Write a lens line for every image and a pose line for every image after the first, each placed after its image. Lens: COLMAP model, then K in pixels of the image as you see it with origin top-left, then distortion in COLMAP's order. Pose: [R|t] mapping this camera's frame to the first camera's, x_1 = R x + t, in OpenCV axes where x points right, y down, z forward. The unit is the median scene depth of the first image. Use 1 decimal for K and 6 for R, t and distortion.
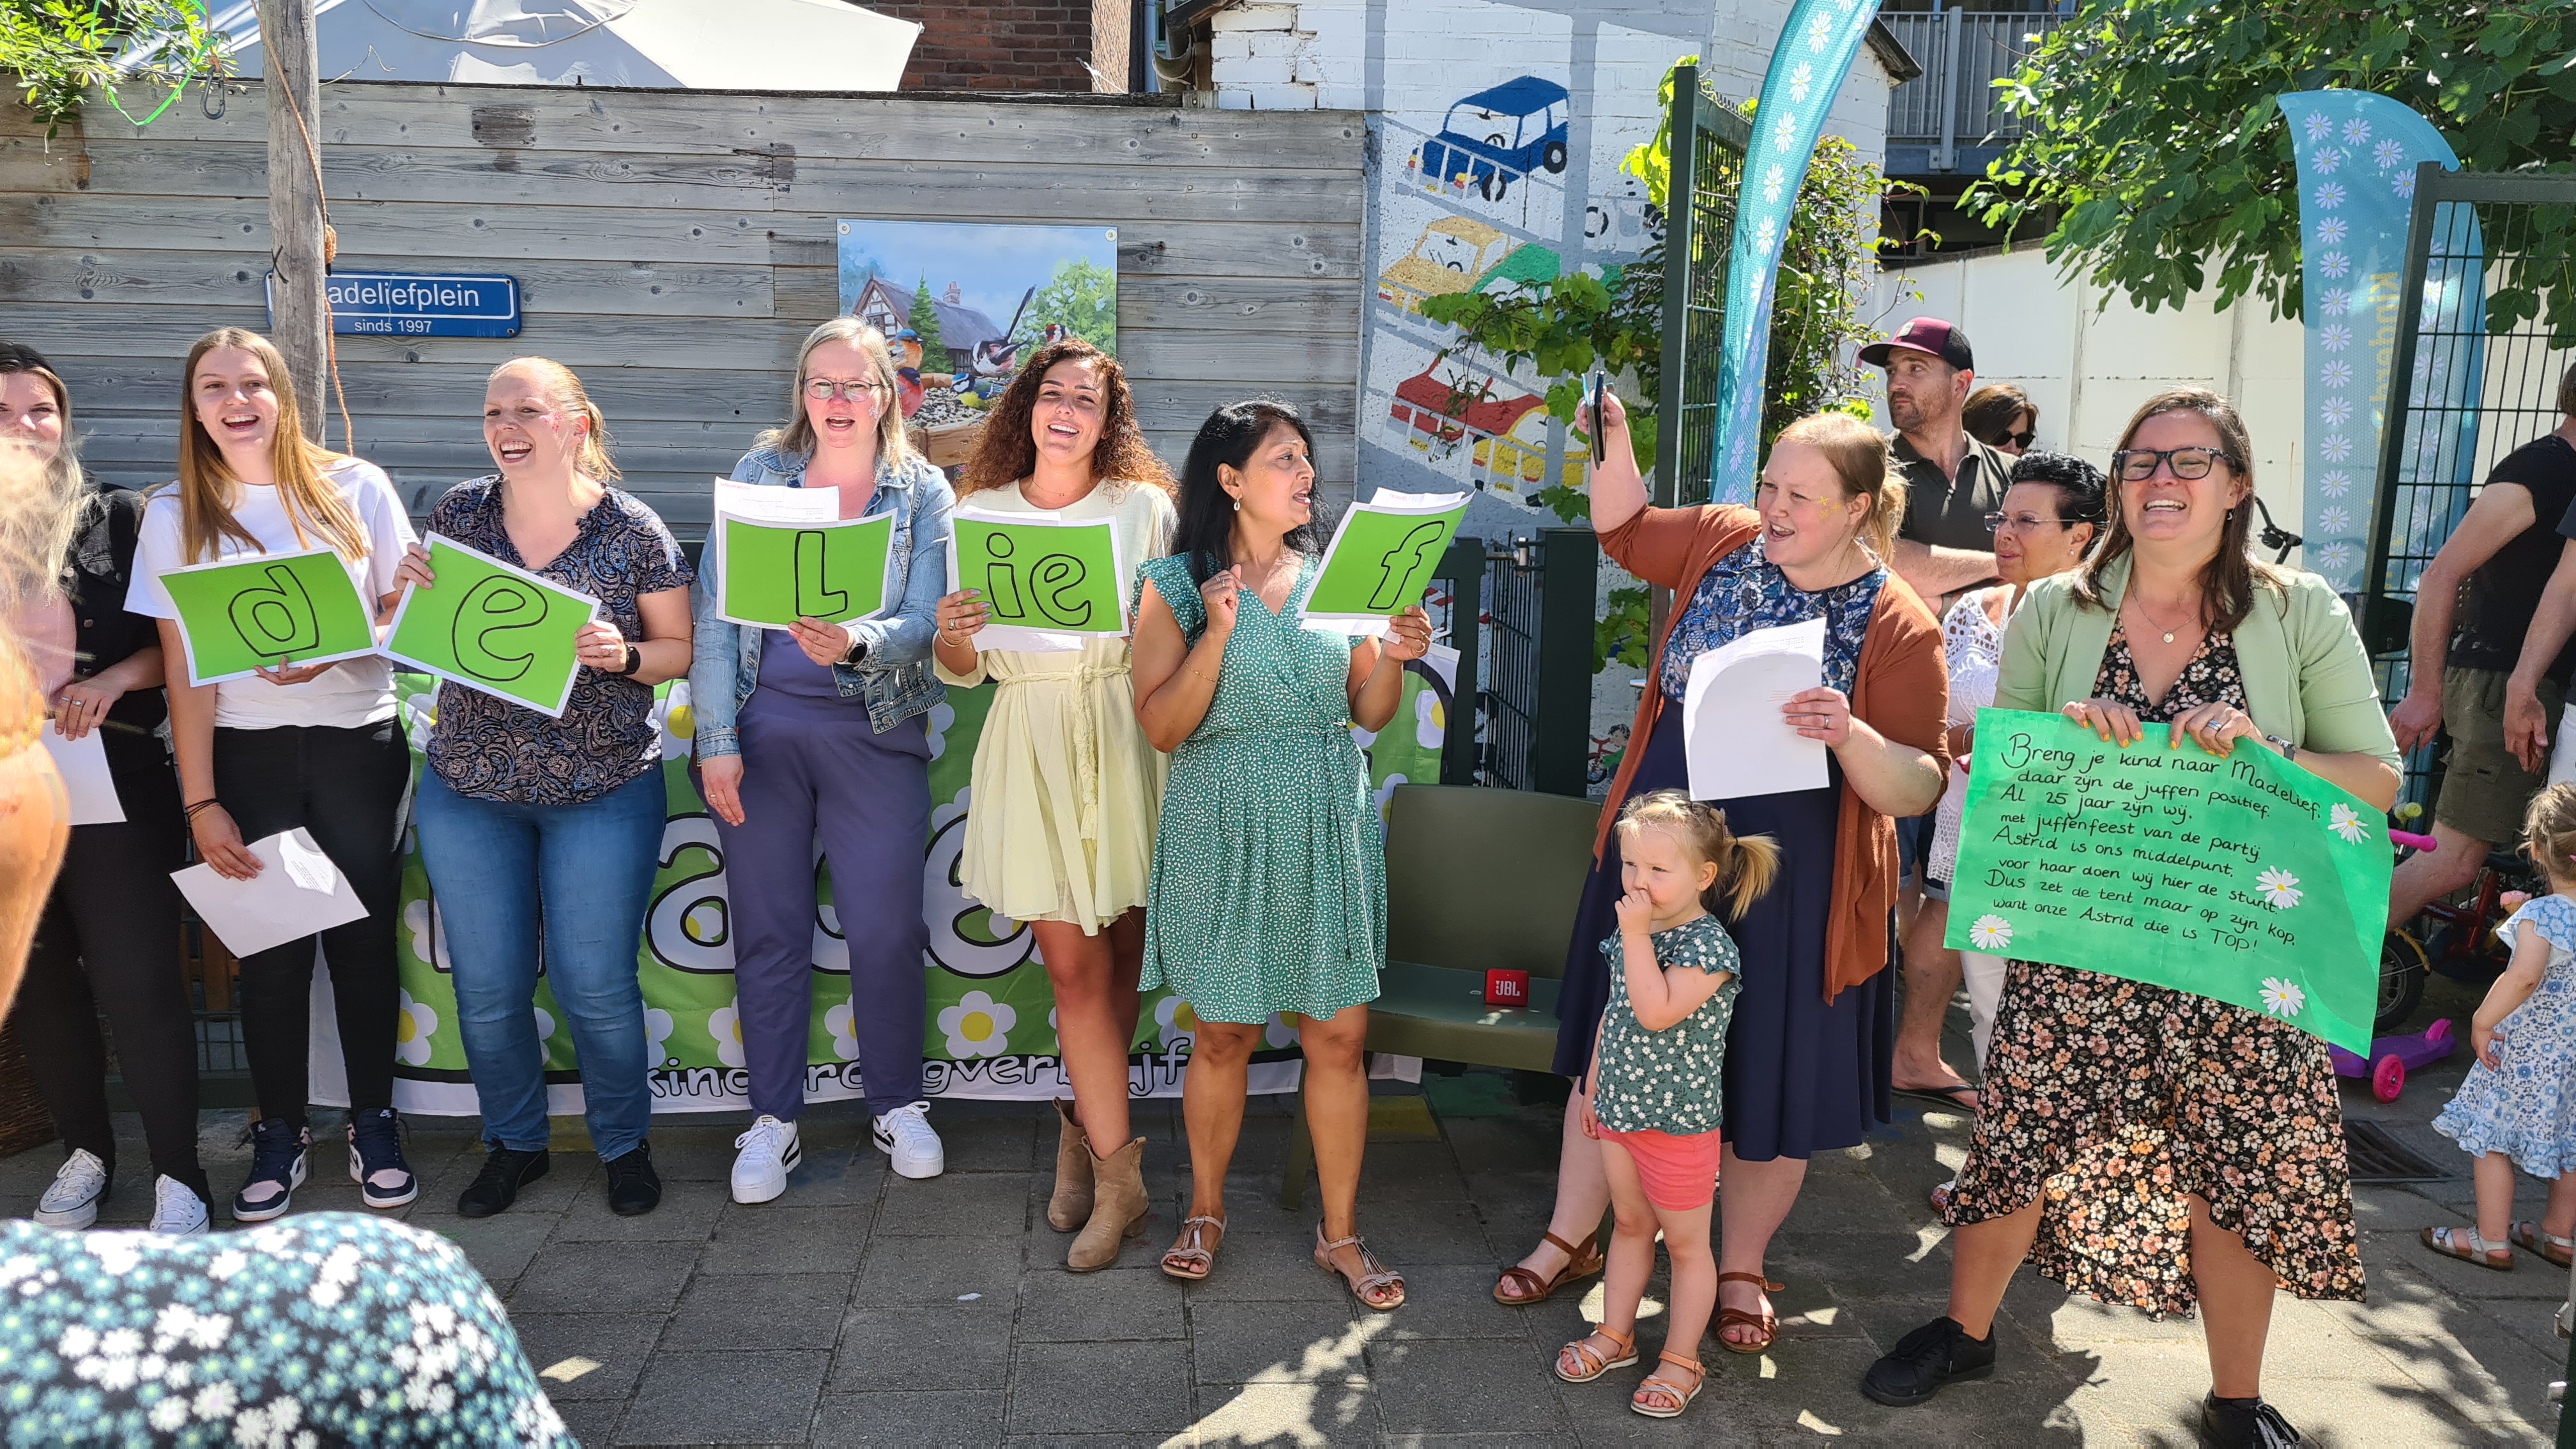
lens RADIAL K [[1952.8, 0, 1269.4], [0, 1952.8, 727.2], [0, 0, 1]] dist [0.055003, -0.026829]
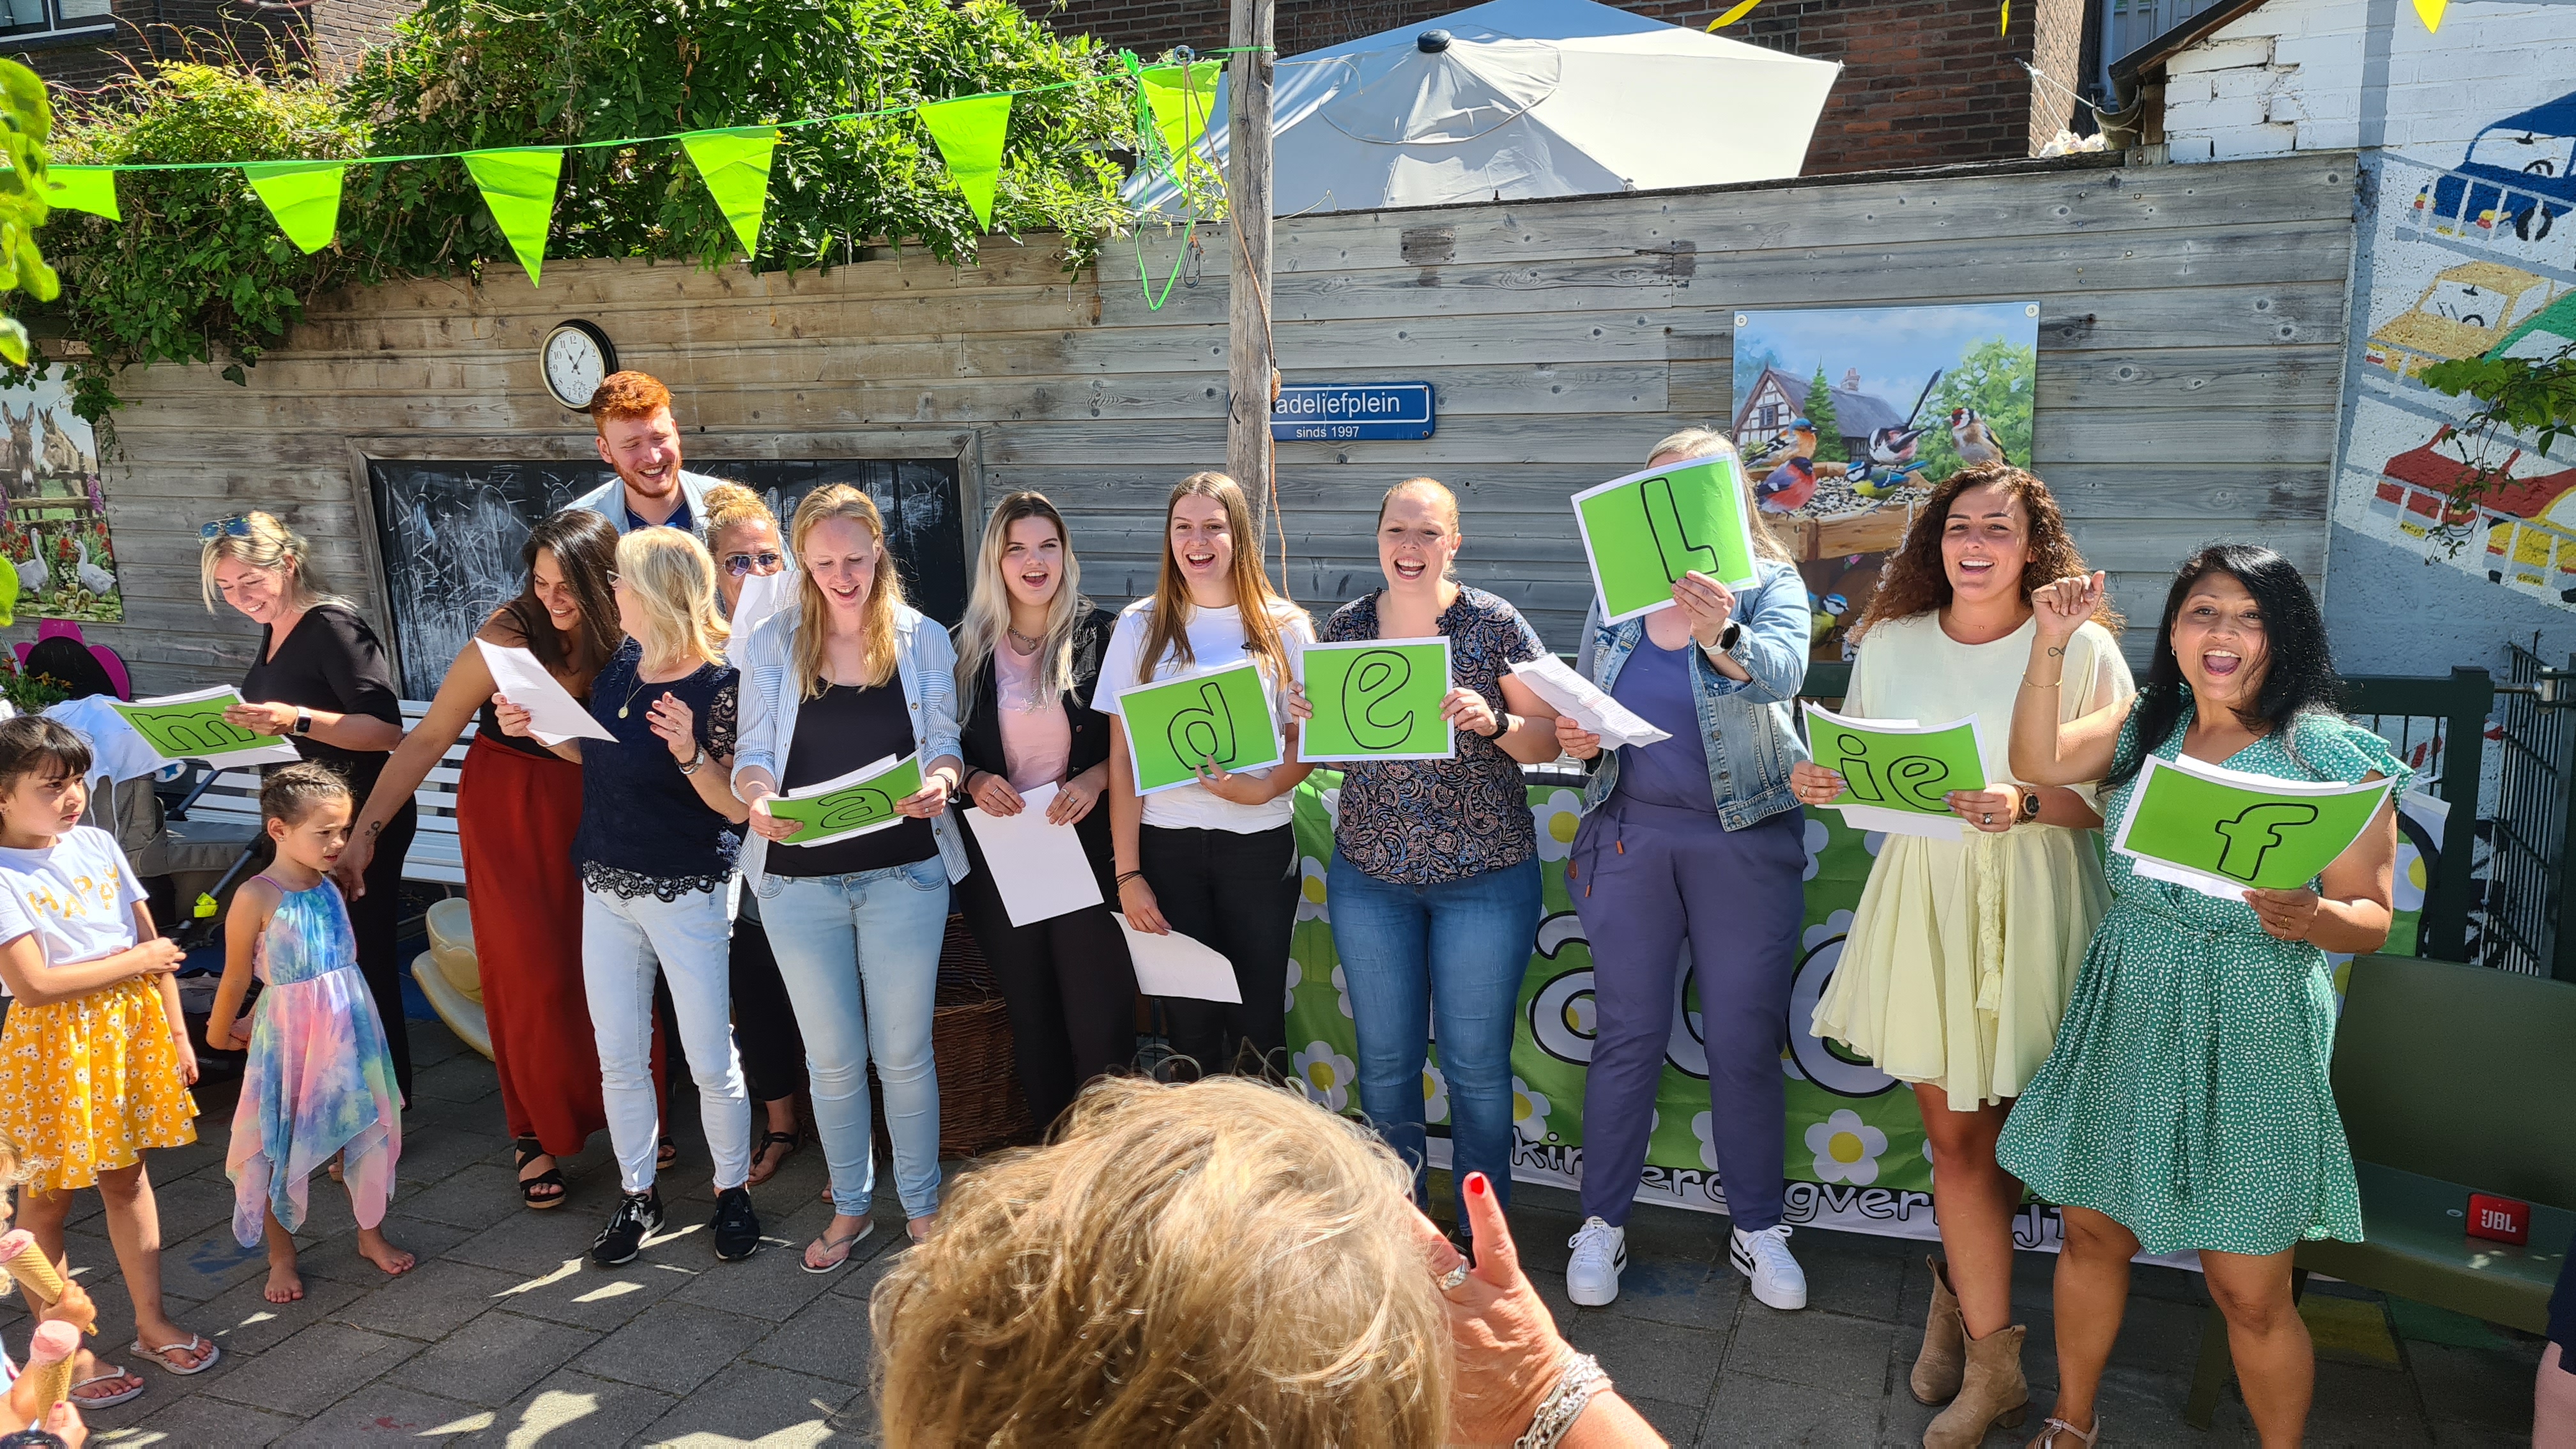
lens RADIAL K [[1952.8, 0, 1266.6], [0, 1952.8, 708.2], [0, 0, 1]] dist [0.055003, -0.026829]
pose [[0.897908, 0.040788, -0.438289, 0.010515], [-0.033990, 0.999149, 0.023348, -0.073456], [0.438869, -0.006067, 0.898531, 0.003256]]
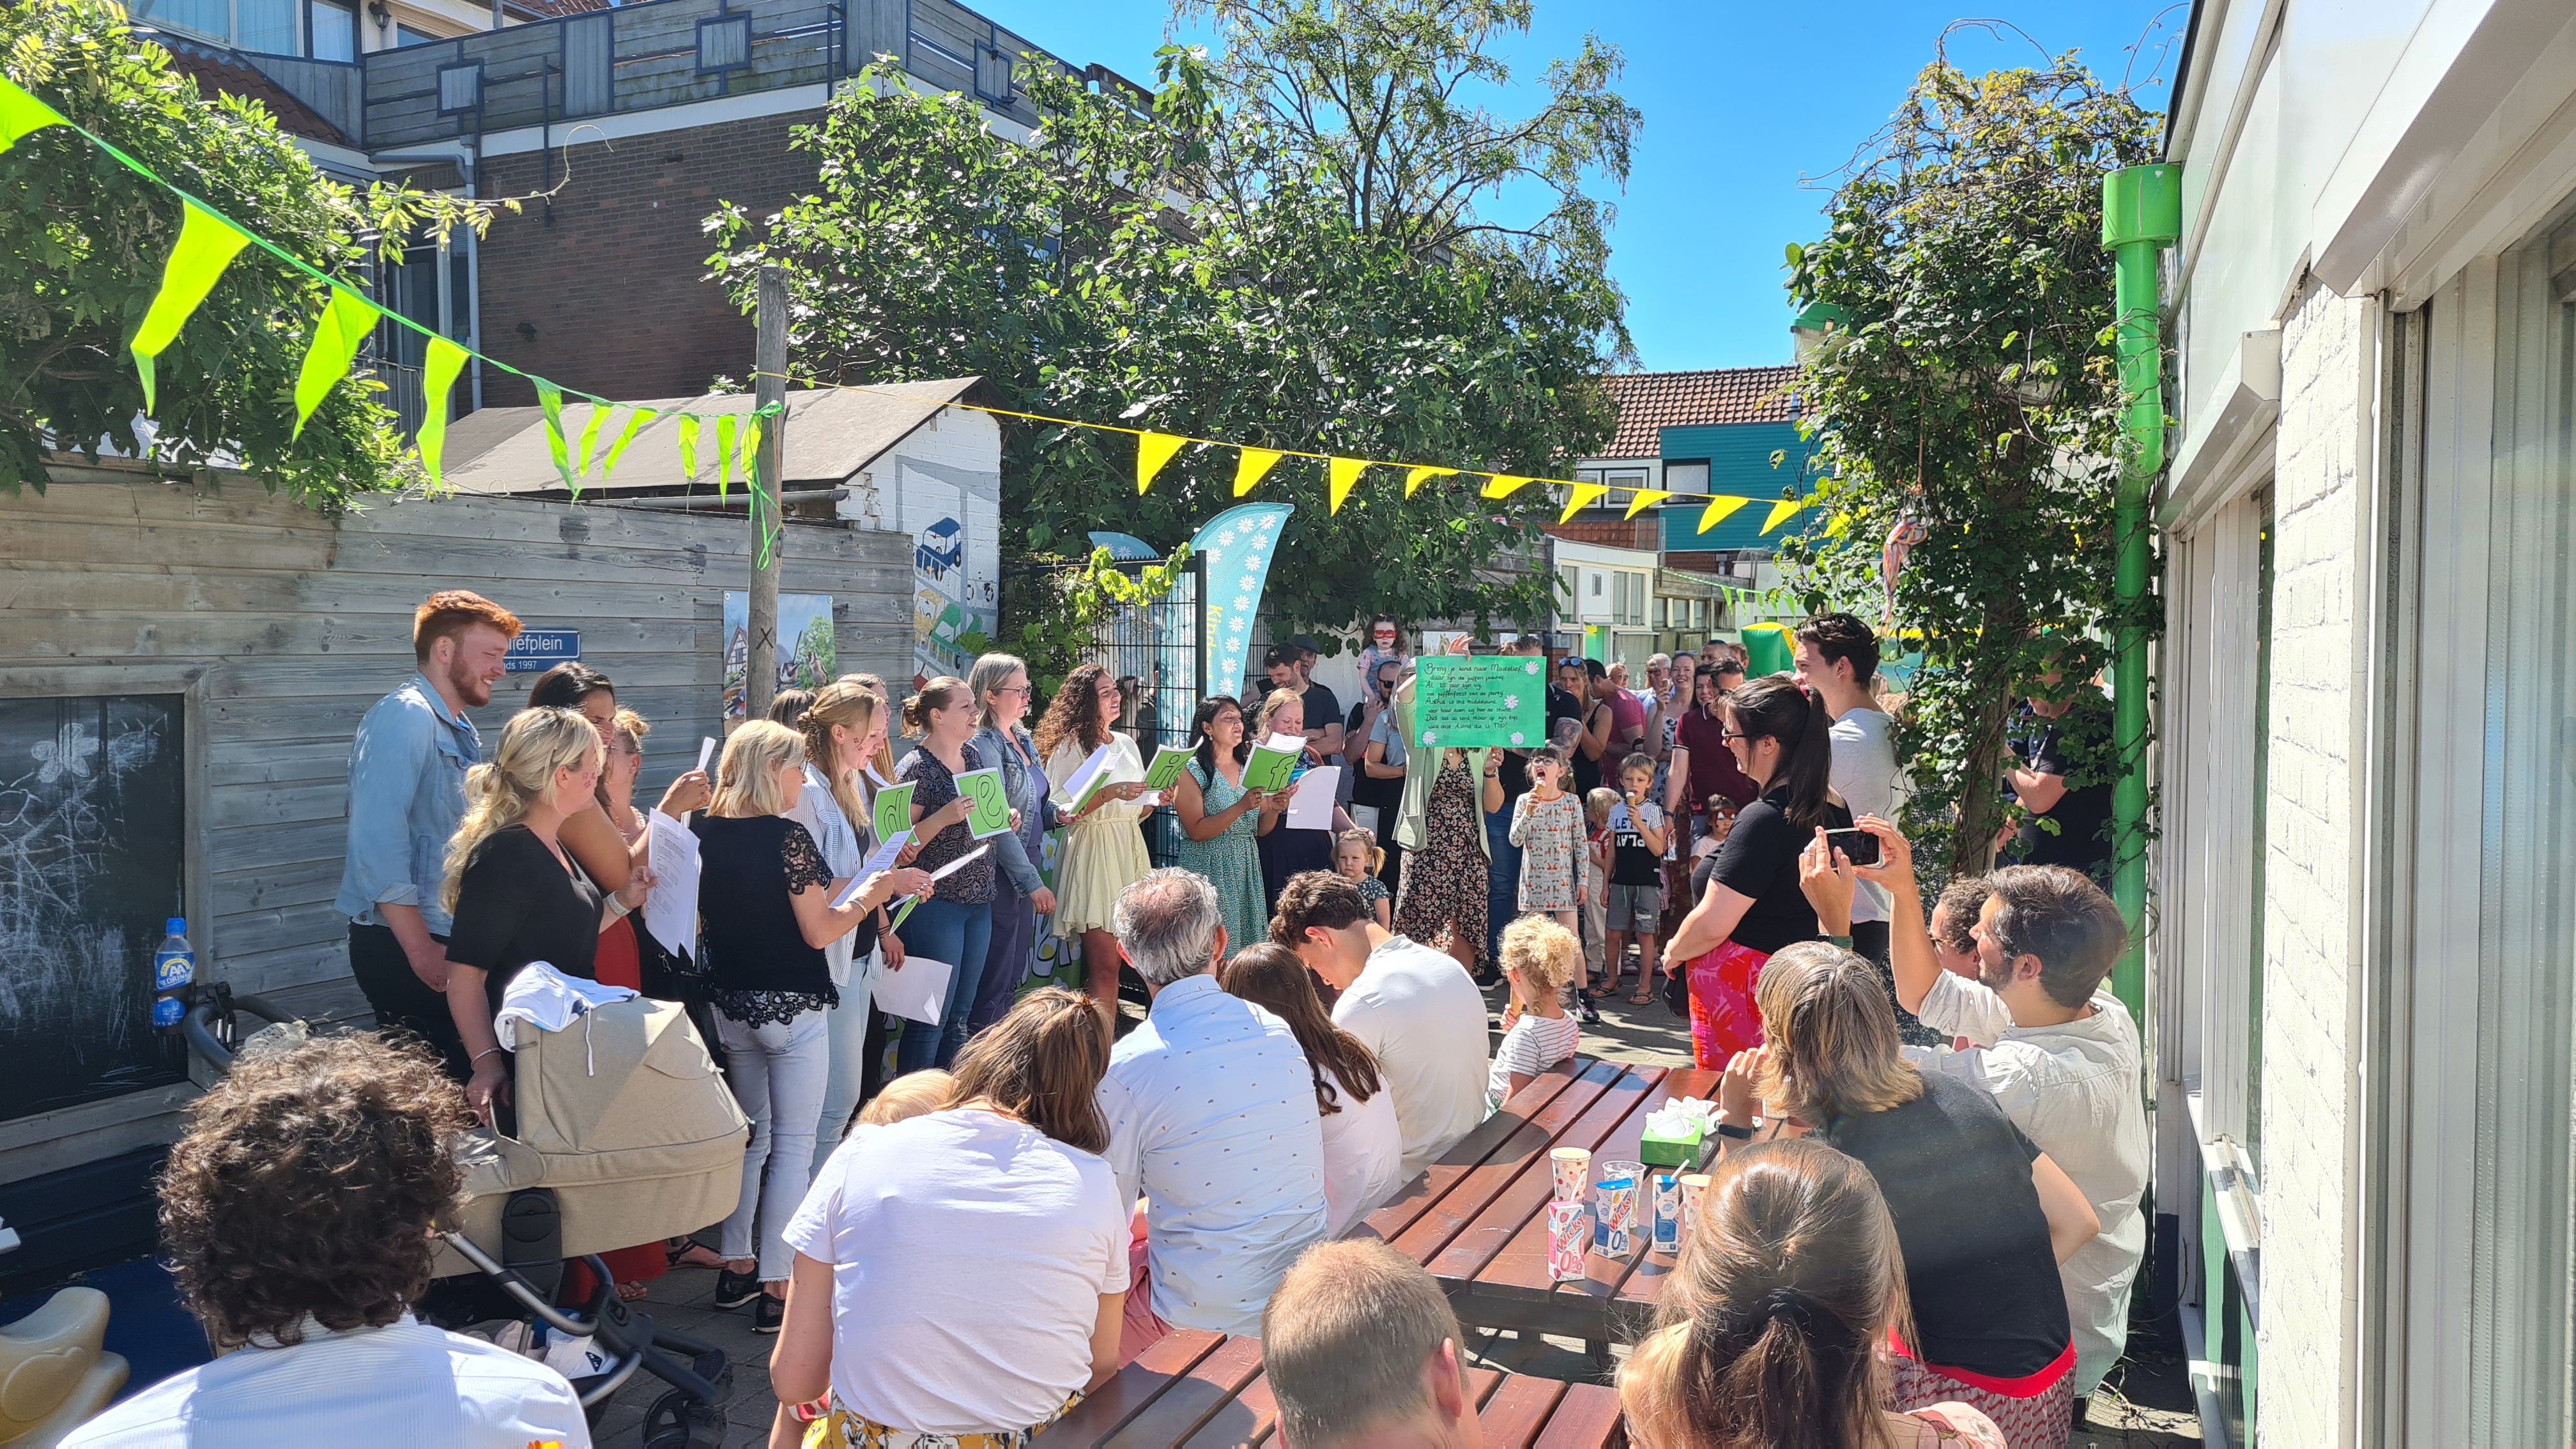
lens RADIAL K [[1952.8, 0, 1285.7], [0, 1952.8, 729.1], [0, 0, 1]] dist [0.055003, -0.026829]
pose [[0.445658, -0.054292, 0.893555, -1.442952], [0.157403, 0.987361, -0.018512, -0.047163], [-0.881256, 0.148898, 0.448571, -0.095864]]
